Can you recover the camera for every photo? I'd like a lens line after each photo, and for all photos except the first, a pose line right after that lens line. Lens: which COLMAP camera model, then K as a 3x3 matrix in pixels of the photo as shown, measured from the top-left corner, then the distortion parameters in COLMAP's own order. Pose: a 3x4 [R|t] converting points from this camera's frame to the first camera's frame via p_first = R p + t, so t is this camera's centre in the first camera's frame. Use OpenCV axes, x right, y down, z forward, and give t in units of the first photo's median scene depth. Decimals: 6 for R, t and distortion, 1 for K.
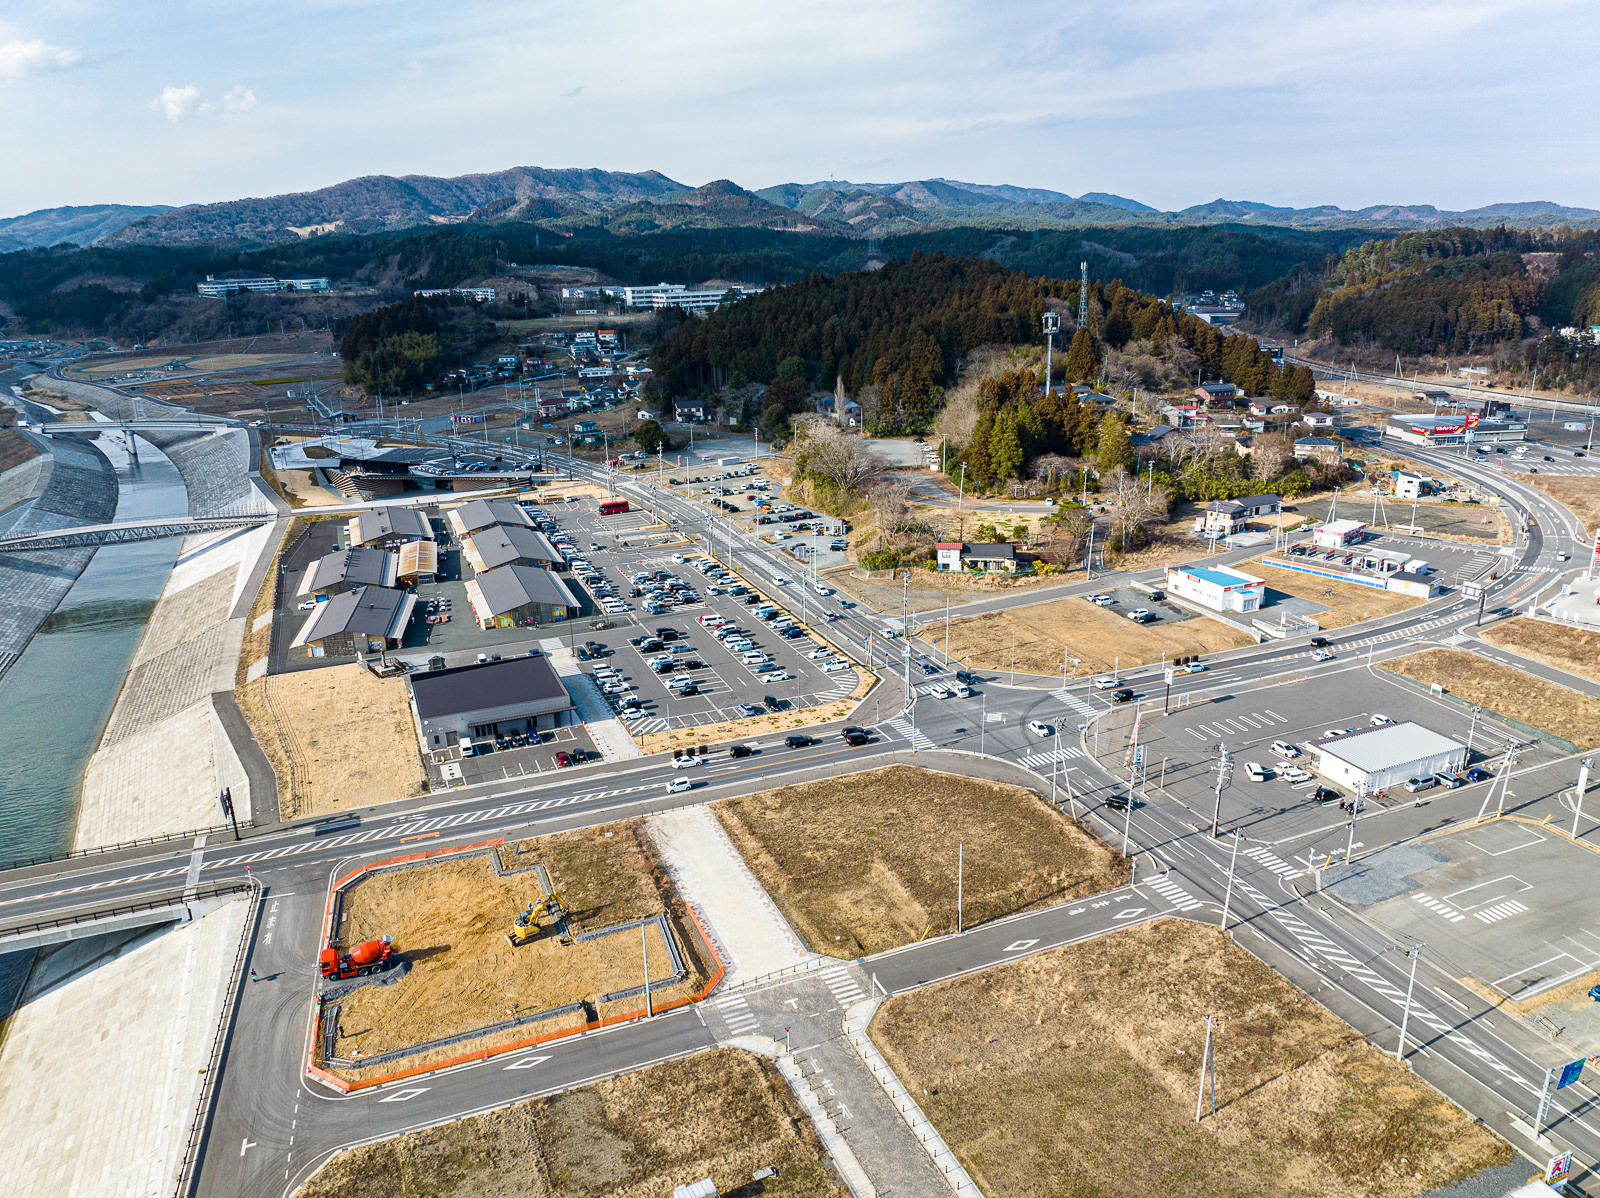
lens RADIAL K [[1131.5, 0, 802.9], [0, 1131.5, 589.9], [0, 0, 1]] dist [-0.047492, 0.016376]
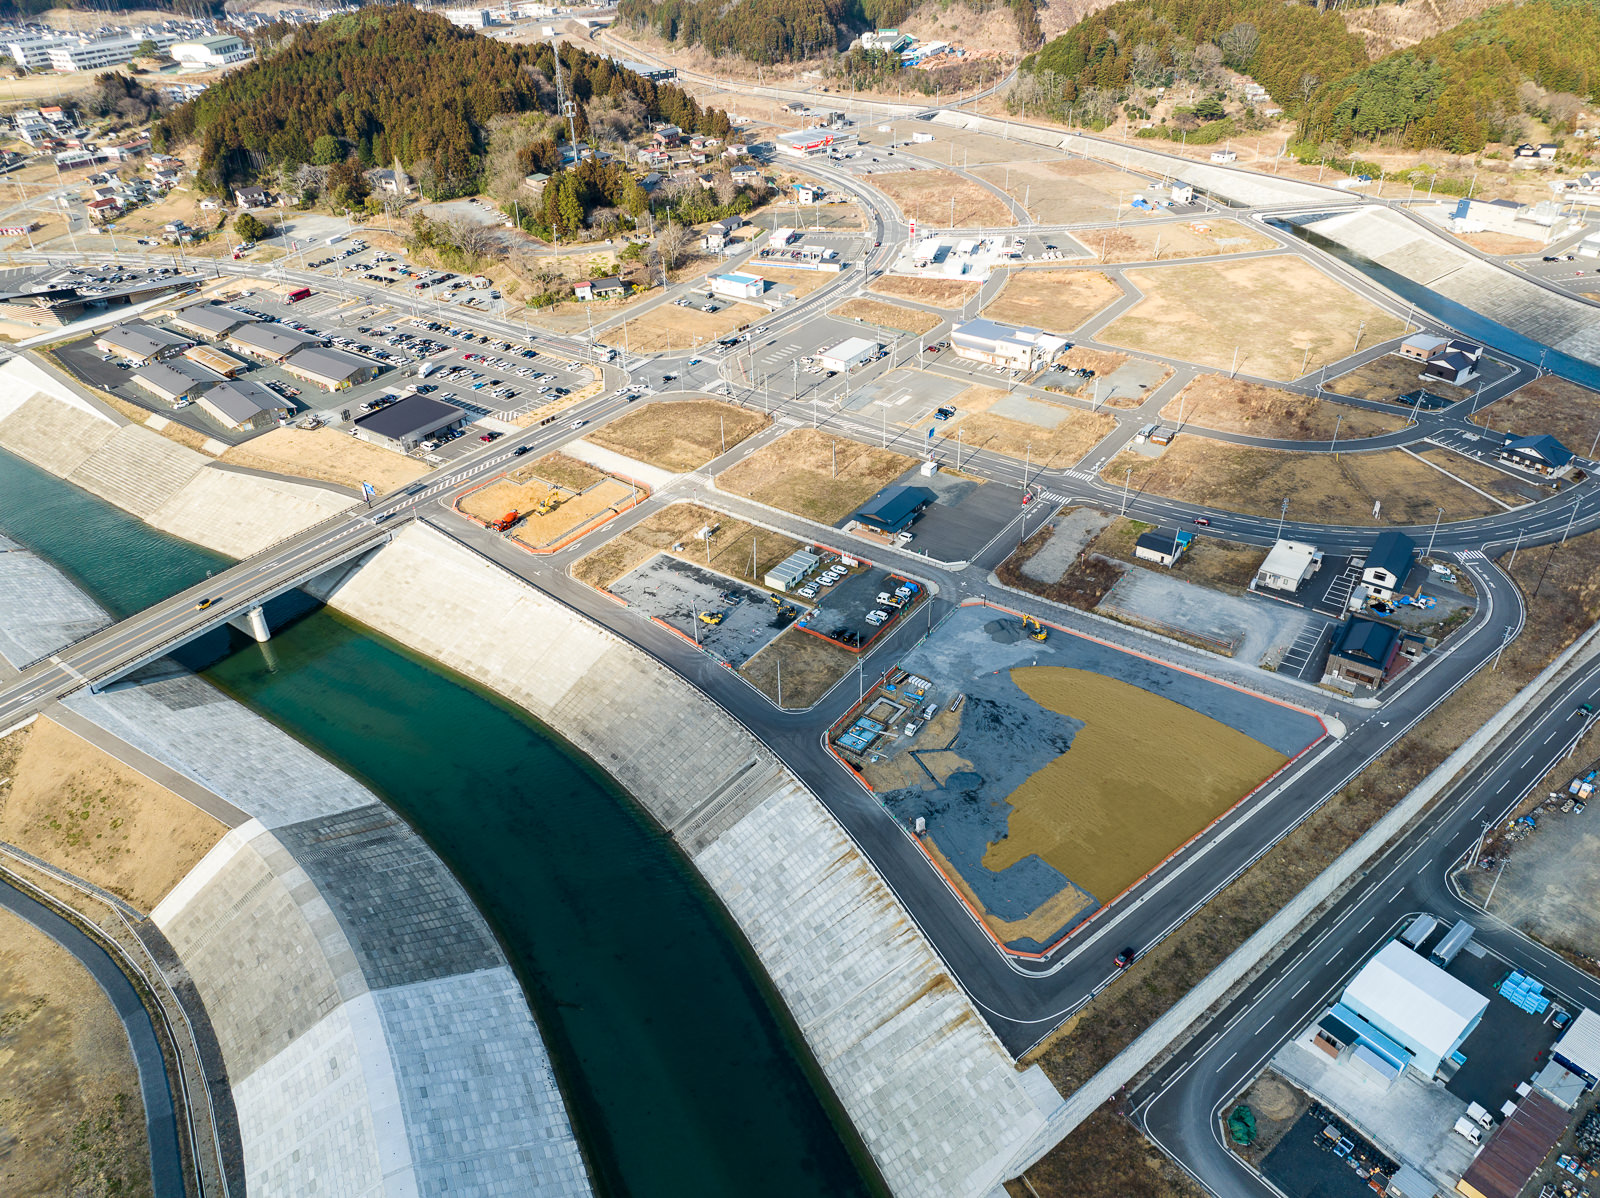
lens RADIAL K [[1131.5, 0, 801.6], [0, 1131.5, 591.4], [0, 0, 1]] dist [-0.047492, 0.016376]
pose [[0.849962, -0.285933, 0.442501, -0.601859], [0.156551, 0.939045, 0.306083, -0.096084], [-0.503047, -0.190885, 0.842915, -0.825926]]
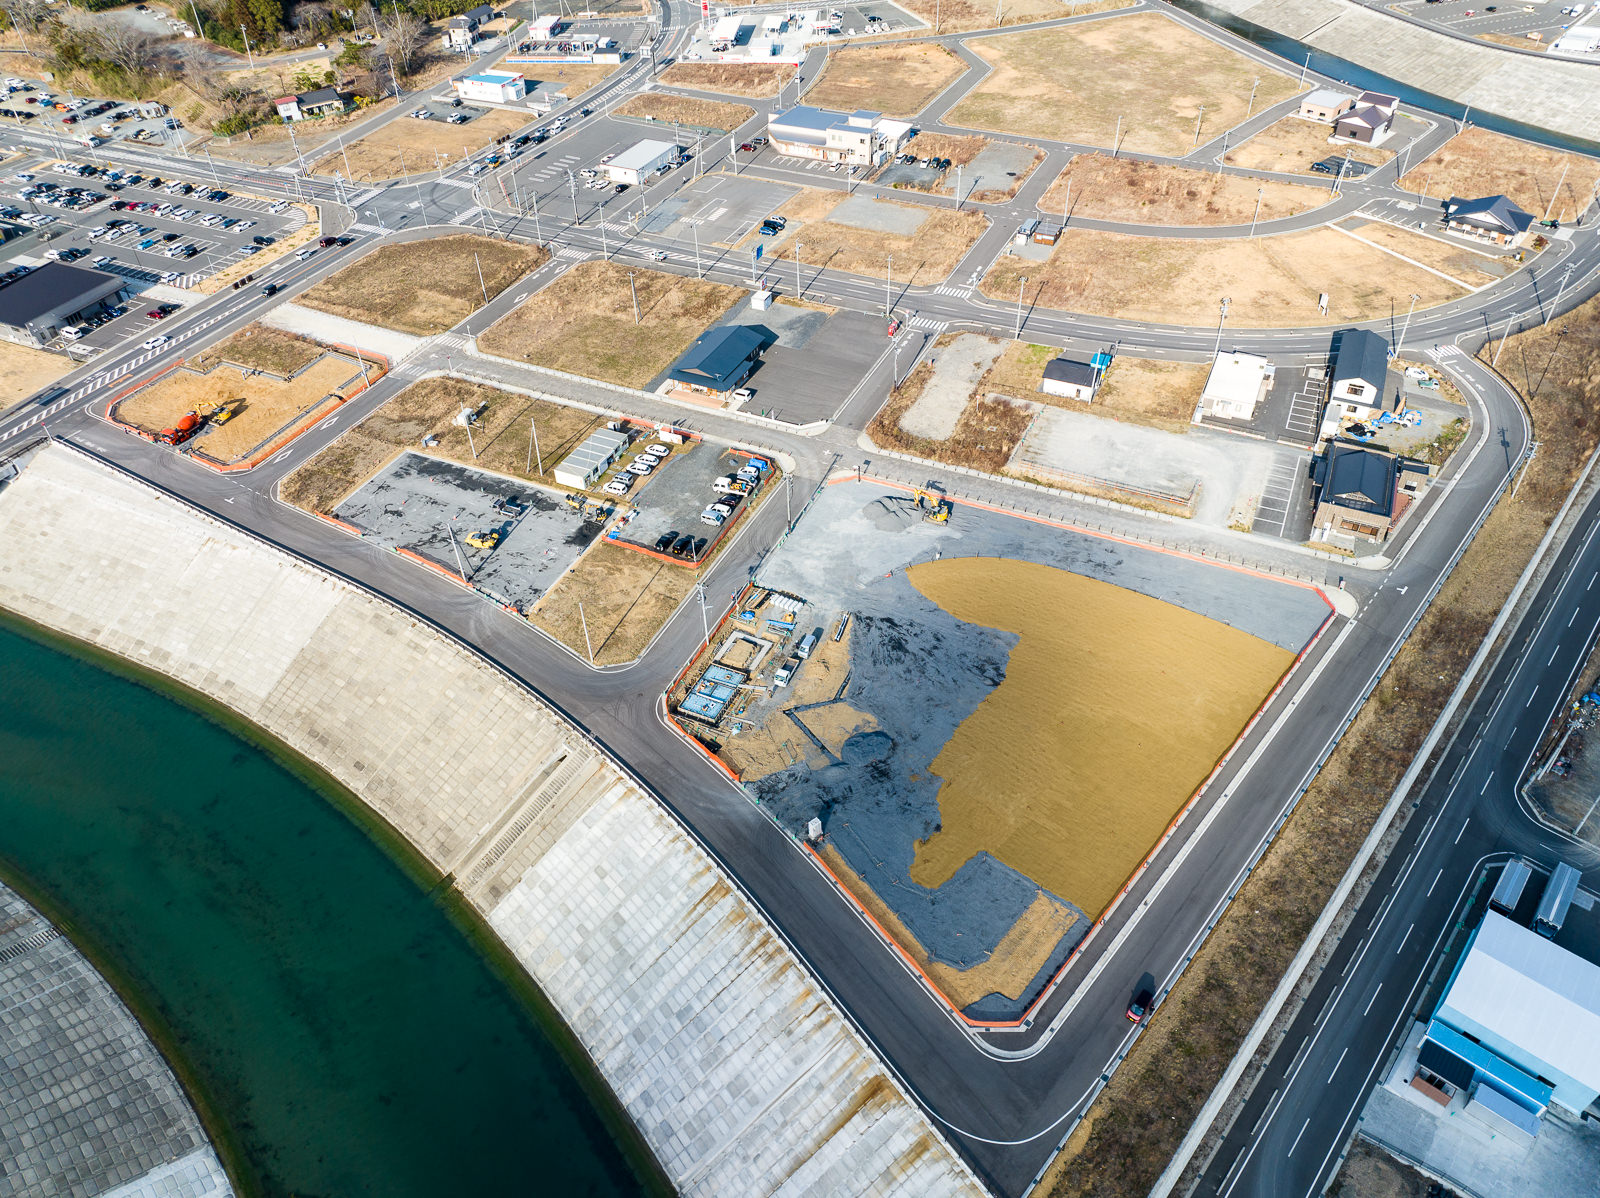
lens RADIAL K [[1131.5, 0, 800.6], [0, 1131.5, 593.2], [0, 0, 1]] dist [-0.047492, 0.016376]
pose [[0.743334, -0.440321, 0.503559, -0.413277], [0.204906, 0.866491, 0.455200, -0.013063], [-0.636763, -0.235183, 0.734317, -0.532730]]
